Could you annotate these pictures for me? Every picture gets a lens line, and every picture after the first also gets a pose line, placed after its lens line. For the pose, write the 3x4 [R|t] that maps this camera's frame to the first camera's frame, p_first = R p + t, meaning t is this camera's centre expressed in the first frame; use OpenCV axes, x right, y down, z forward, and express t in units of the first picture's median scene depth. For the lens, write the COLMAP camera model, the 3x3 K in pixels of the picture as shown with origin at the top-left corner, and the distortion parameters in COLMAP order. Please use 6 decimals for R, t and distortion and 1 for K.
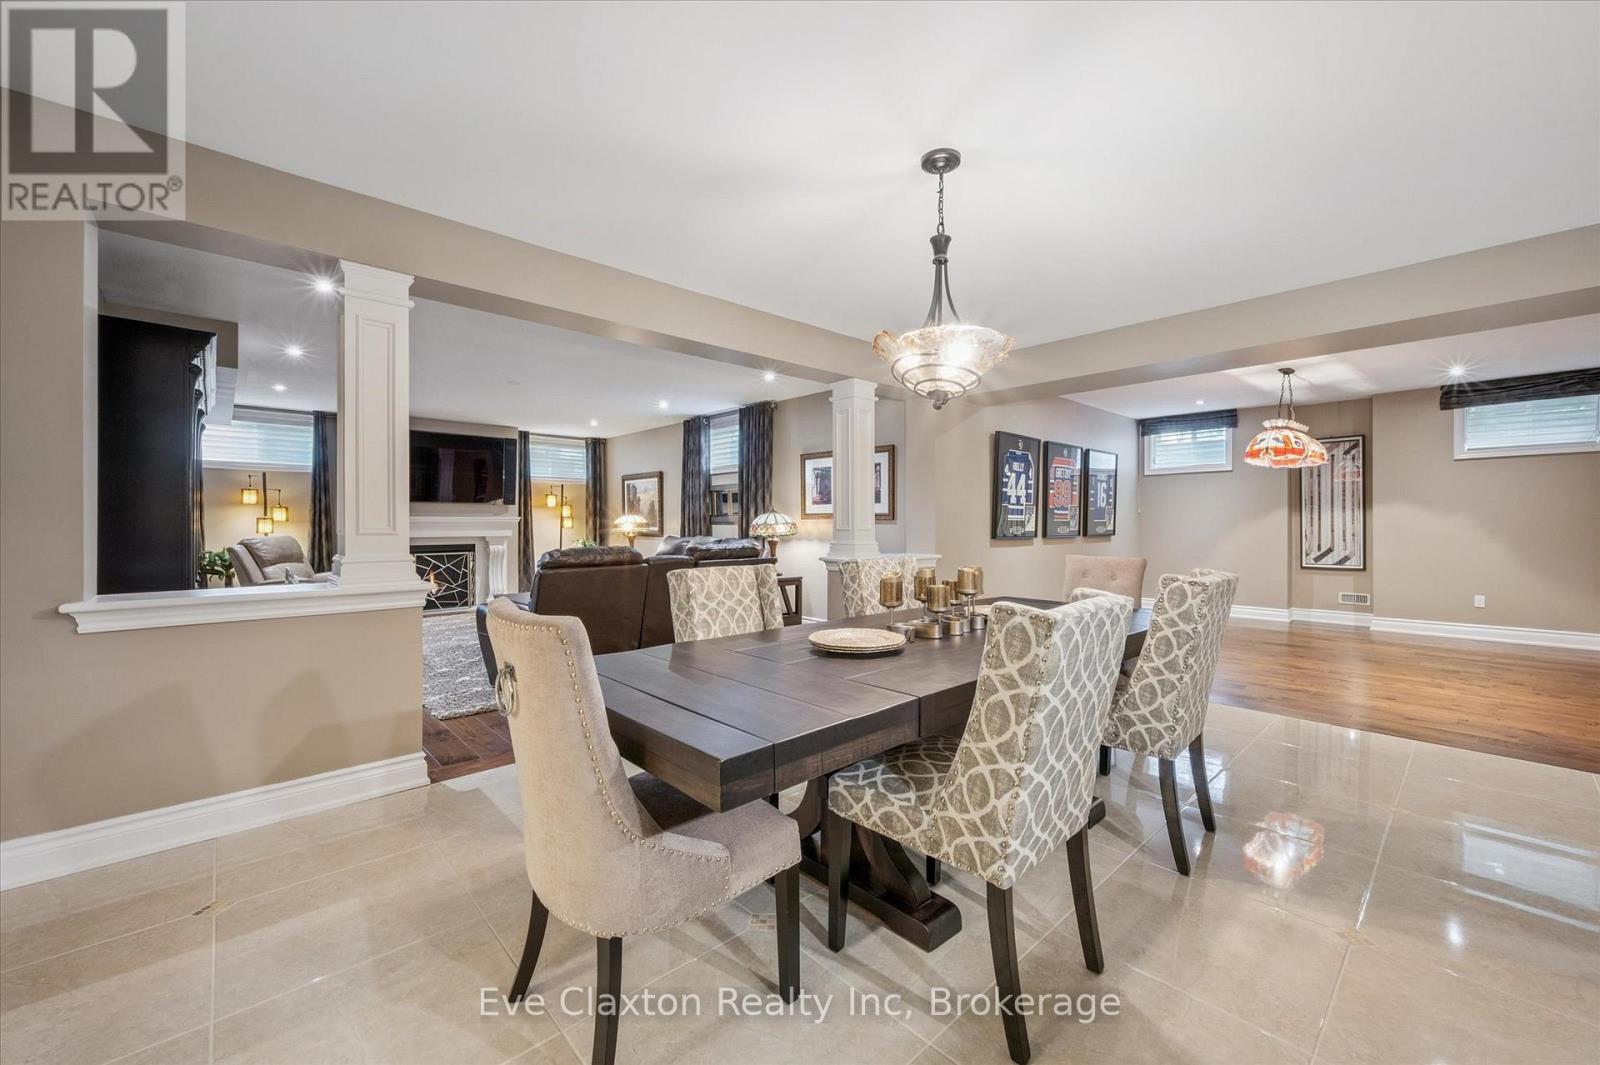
lens RADIAL K [[627.6, 0, 796.5], [0, 627.6, 534.4], [0, 0, 1]] dist [-0.004360, -0.000242]
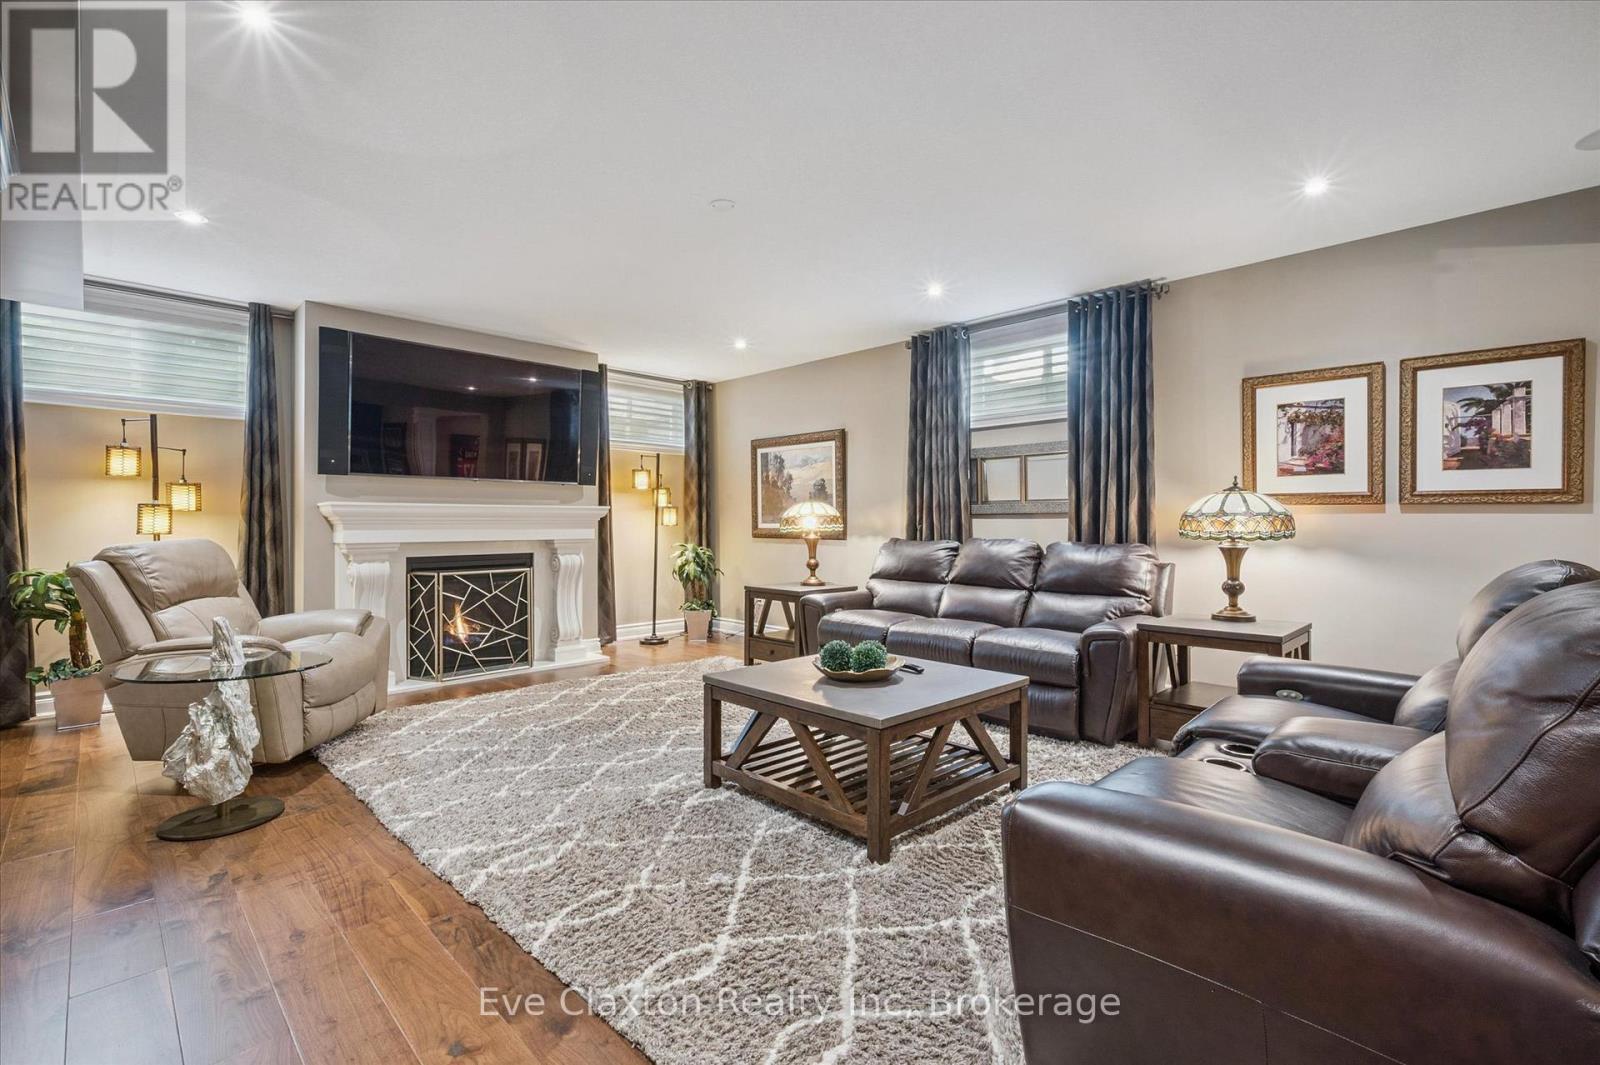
lens RADIAL K [[720.9, 0, 804.2], [0, 720.9, 527.4], [0, 0, 1]] dist [-0.000386, 0.000494]
pose [[0.999290, -0.000983, 0.037674, -0.312563], [0.001399, 0.999938, -0.011007, -0.000568], [-0.037661, 0.011052, 0.999229, 0.358649]]
